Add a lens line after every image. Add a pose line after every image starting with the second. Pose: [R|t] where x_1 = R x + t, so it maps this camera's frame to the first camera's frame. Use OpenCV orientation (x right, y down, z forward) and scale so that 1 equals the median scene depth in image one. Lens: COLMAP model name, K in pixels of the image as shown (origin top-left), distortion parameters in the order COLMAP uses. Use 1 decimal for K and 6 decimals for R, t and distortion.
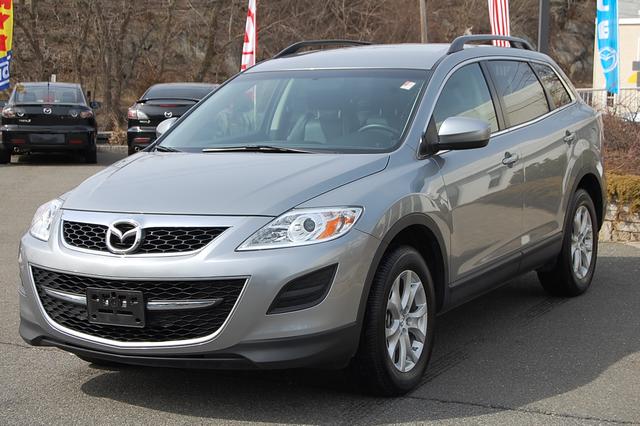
lens RADIAL K [[1320.6, 0, 320.0], [0, 1320.6, 213.0], [0, 0, 1]] dist [-0.017440, -0.167285]
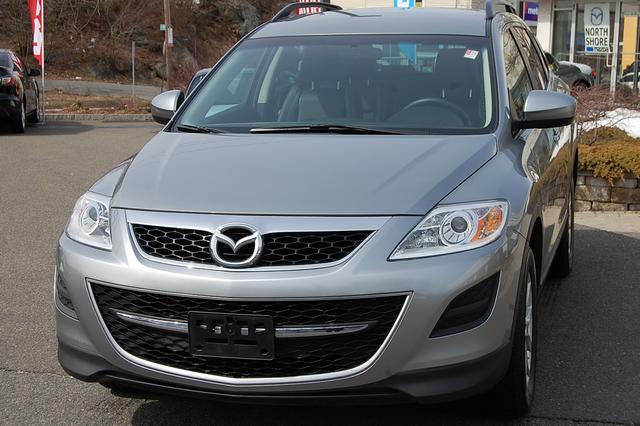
lens RADIAL K [[1226.0, 0, 320.0], [0, 1226.0, 213.0], [0, 0, 1]] dist [-0.028720, -0.053229]
pose [[0.972339, -0.023370, 0.232402, -0.269769], [0.015192, 0.999203, 0.036915, -0.027655], [-0.233080, -0.032363, 0.971919, 0.277393]]
